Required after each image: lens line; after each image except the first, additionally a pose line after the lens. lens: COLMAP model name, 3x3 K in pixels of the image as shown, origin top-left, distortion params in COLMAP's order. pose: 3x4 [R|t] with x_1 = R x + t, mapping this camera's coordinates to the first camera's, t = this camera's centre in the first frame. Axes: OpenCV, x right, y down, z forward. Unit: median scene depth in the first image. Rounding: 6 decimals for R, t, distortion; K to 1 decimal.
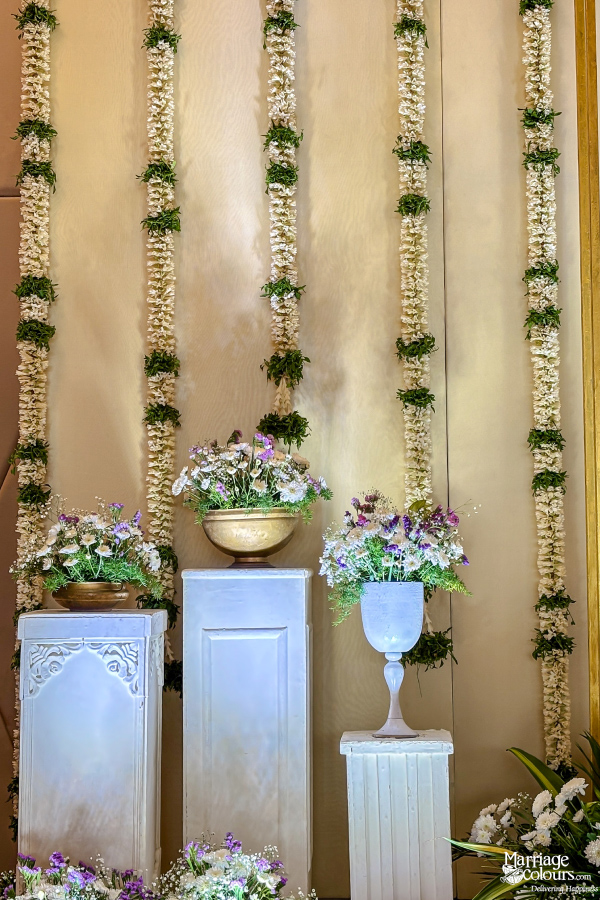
lens RADIAL K [[1212.6, 0, 273.1], [0, 1212.6, 451.8], [0, 0, 1]] dist [0.094468, -0.032384]
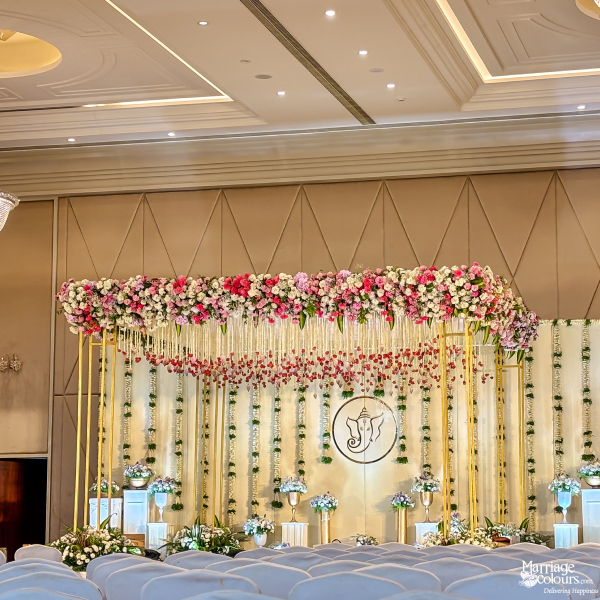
lens RADIAL K [[1609.9, 0, 301.6], [0, 1609.9, 311.8], [0, 0, 1]] dist [0.128332, -0.360020]
pose [[0.973074, -0.020044, -0.229621, 1.964493], [0.007764, 0.998497, -0.054258, -0.243688], [0.230363, 0.051014, 0.971767, -4.810504]]
